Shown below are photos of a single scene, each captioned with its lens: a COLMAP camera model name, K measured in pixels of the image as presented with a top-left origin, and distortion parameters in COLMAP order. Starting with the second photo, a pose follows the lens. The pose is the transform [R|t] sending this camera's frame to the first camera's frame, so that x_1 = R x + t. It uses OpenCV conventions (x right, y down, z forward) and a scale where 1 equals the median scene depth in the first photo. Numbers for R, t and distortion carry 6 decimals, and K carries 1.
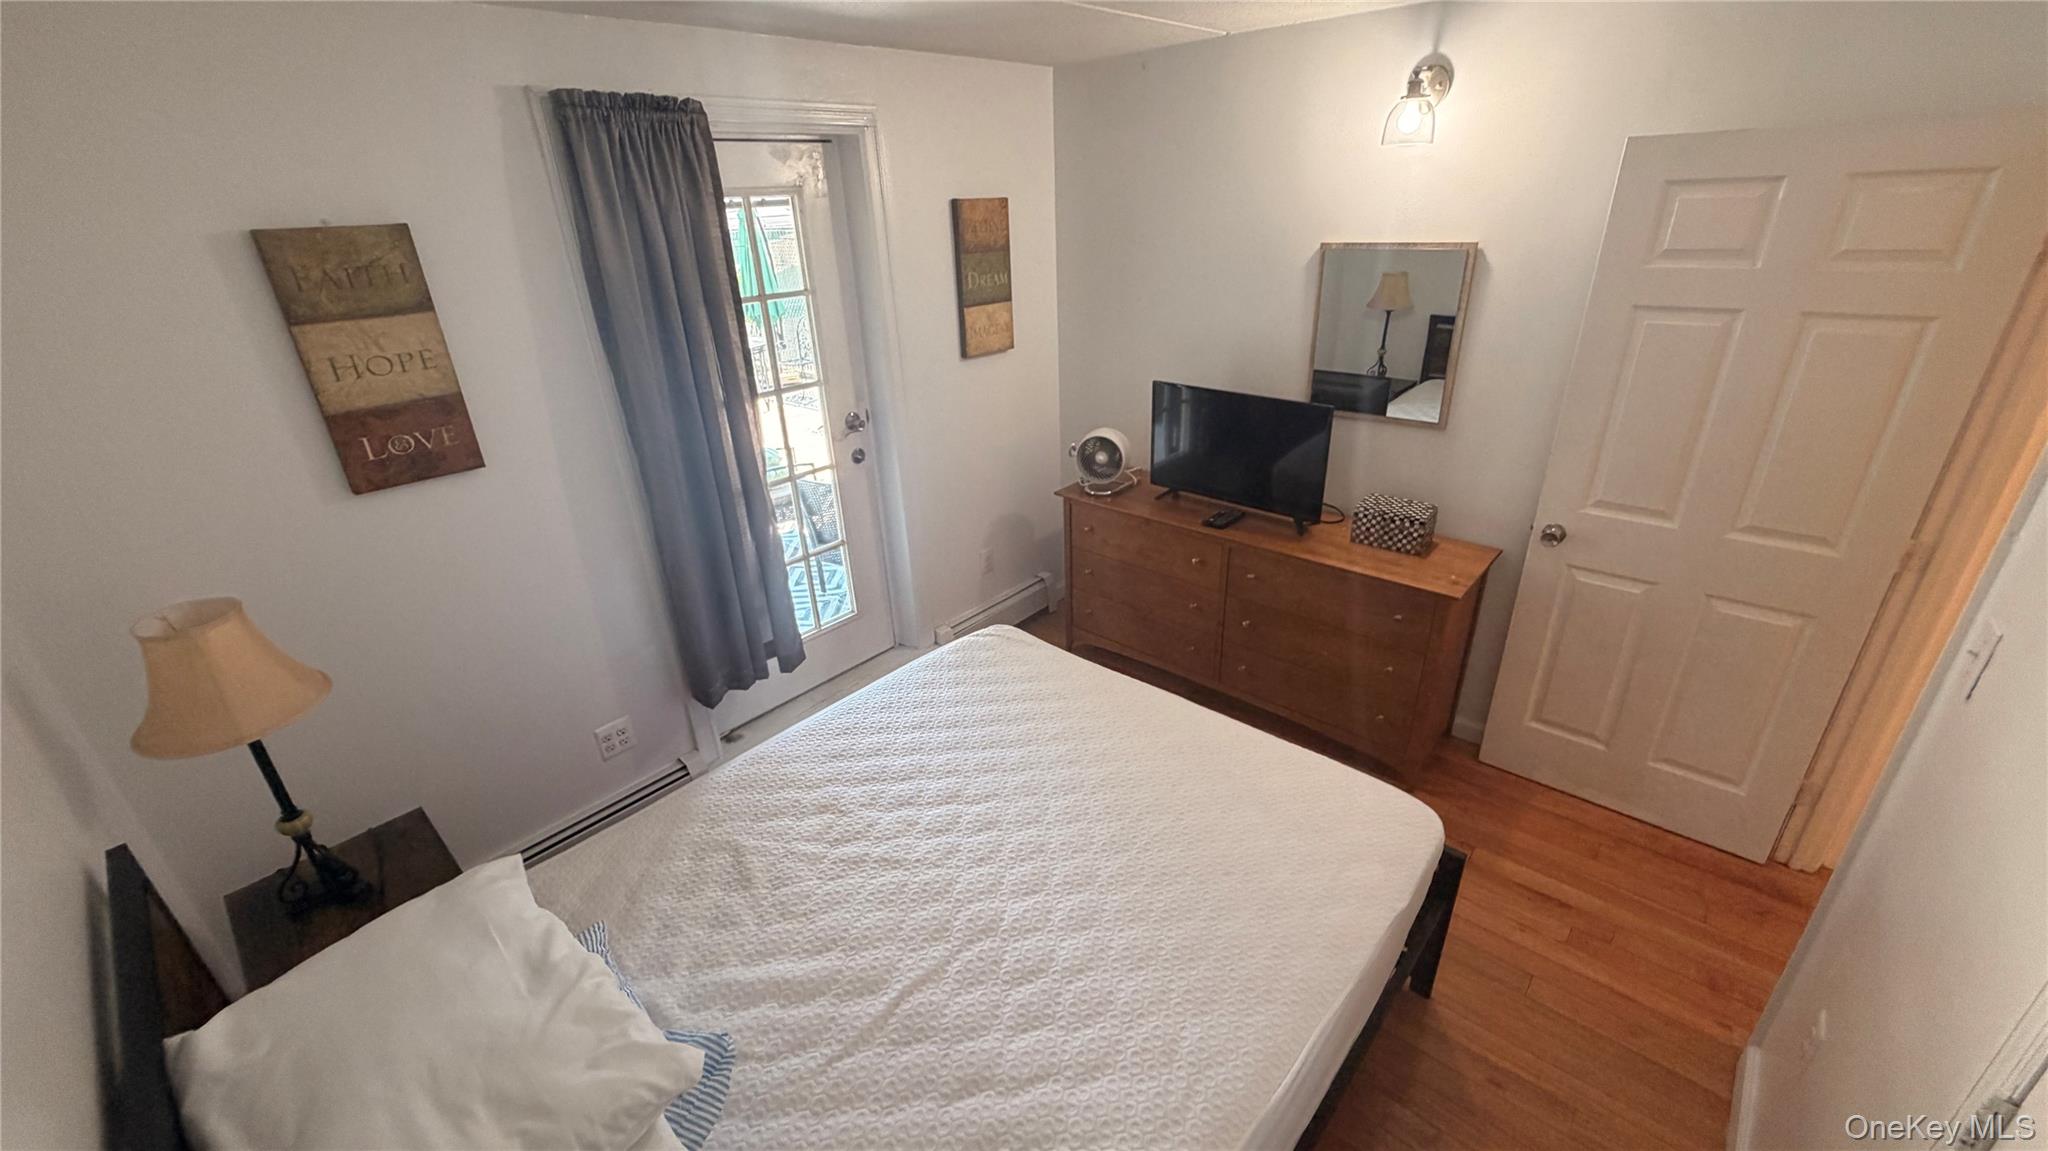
lens RADIAL K [[817.2, 0, 1018.2], [0, 817.2, 573.1], [0, 0, 1]] dist [0.002354, -0.000462]
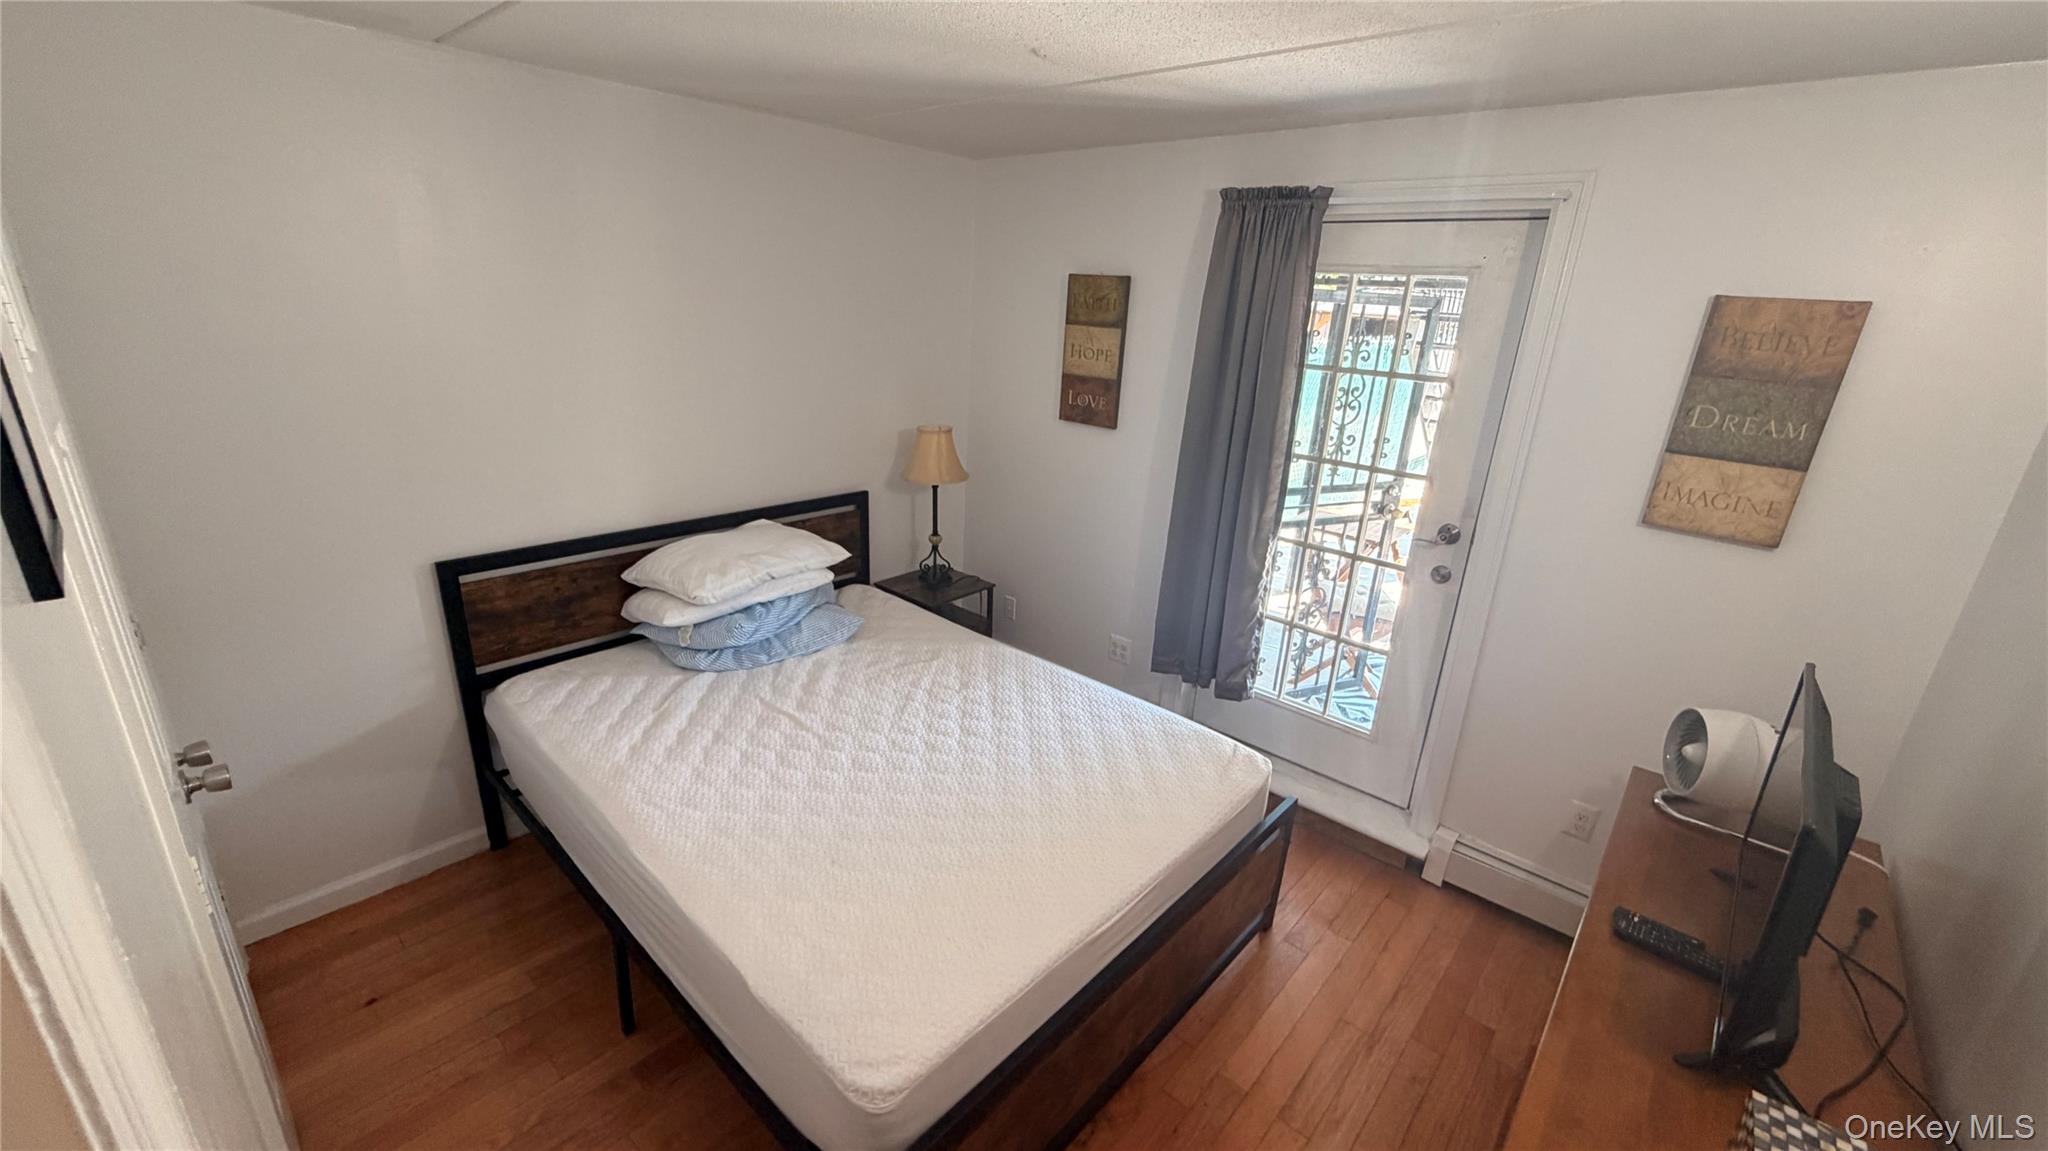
lens RADIAL K [[817.2, 0, 1016.7], [0, 817.2, 569.3], [0, 0, 1]] dist [0.002354, -0.000462]
pose [[0.003843, 0.361187, -0.932485, 0.951021], [-0.464582, 0.826393, 0.318179, -0.340921], [0.885522, 0.431993, 0.170977, 0.737531]]
